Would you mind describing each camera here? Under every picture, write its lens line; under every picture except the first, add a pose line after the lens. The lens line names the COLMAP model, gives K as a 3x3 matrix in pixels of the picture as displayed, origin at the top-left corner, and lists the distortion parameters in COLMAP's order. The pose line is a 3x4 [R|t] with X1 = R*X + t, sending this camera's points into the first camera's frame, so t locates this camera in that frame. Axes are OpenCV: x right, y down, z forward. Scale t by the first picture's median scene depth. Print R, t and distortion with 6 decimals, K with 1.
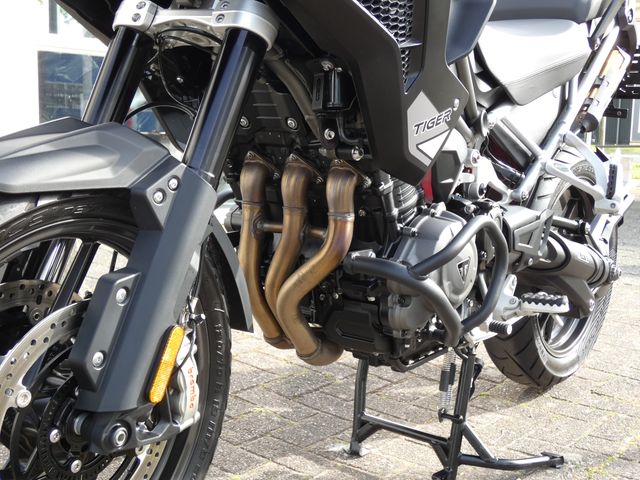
lens RADIAL K [[864.6, 0, 320.0], [0, 864.6, 240.0], [0, 0, 1]] dist [0.066981, -0.019765]
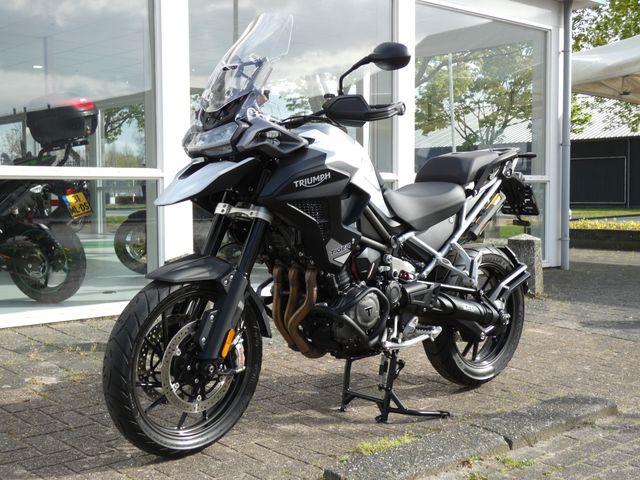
lens RADIAL K [[865.1, 0, 320.0], [0, 865.1, 240.0], [0, 0, 1]] dist [0.143473, -0.006725]
pose [[0.984865, -0.018634, -0.172318, 0.437726], [0.005096, 0.996887, -0.078675, 0.026228], [0.173248, 0.076606, 0.981894, -1.243676]]
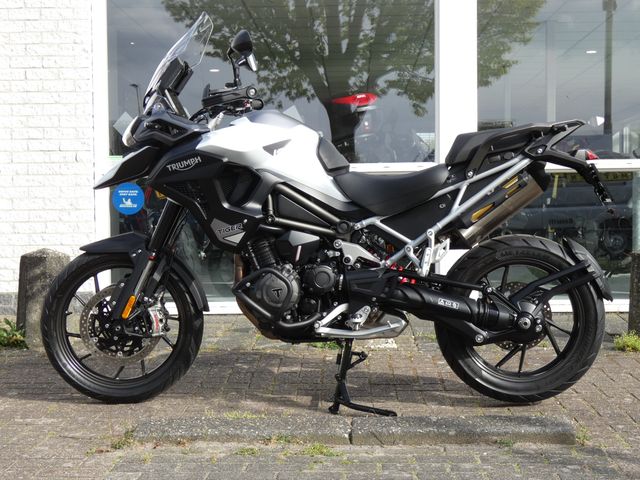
lens RADIAL K [[1066.2, 0, 320.1], [0, 1066.2, 219.7], [0, 0, 1]] dist [0.214187, -0.024975]
pose [[0.580015, -0.019997, -0.814360, 2.545954], [-0.083226, 0.993013, -0.083660, 0.070498], [0.810343, 0.116300, 0.574298, -0.536715]]
